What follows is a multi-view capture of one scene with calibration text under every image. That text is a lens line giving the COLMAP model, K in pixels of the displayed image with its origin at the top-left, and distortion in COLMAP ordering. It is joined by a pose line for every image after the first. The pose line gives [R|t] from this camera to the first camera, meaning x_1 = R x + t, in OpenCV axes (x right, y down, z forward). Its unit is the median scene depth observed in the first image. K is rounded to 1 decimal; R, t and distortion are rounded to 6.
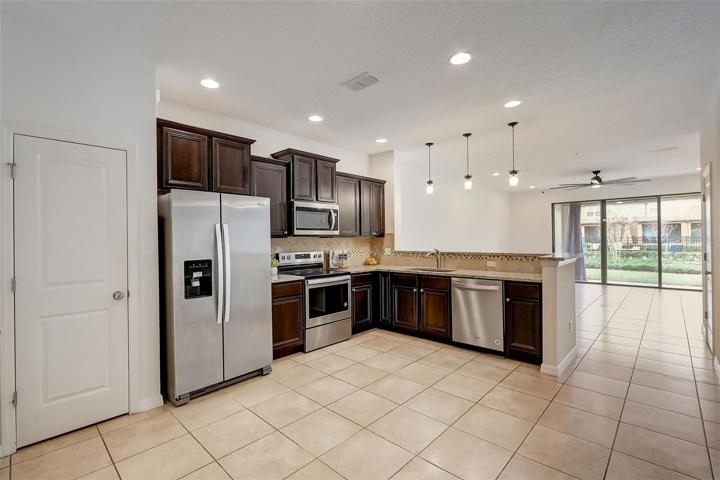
lens RADIAL K [[327.6, 0, 357.8], [0, 327.6, 238.3], [0, 0, 1]] dist [0.001653, 0.000553]
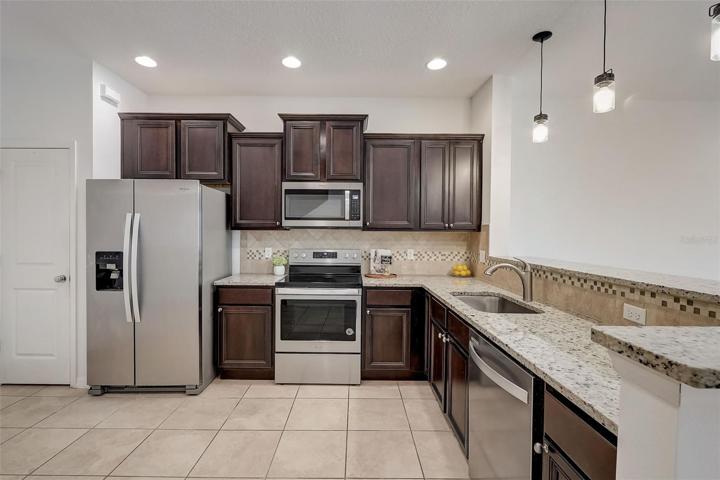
lens RADIAL K [[342.8, 0, 357.6], [0, 342.8, 234.4], [0, 0, 1]] dist [0.001323, 0.000255]
pose [[0.689018, 0.024948, -0.724315, 0.477020], [-0.015000, 0.999684, 0.020163, -0.009664], [0.724589, -0.003028, 0.689175, 0.538191]]
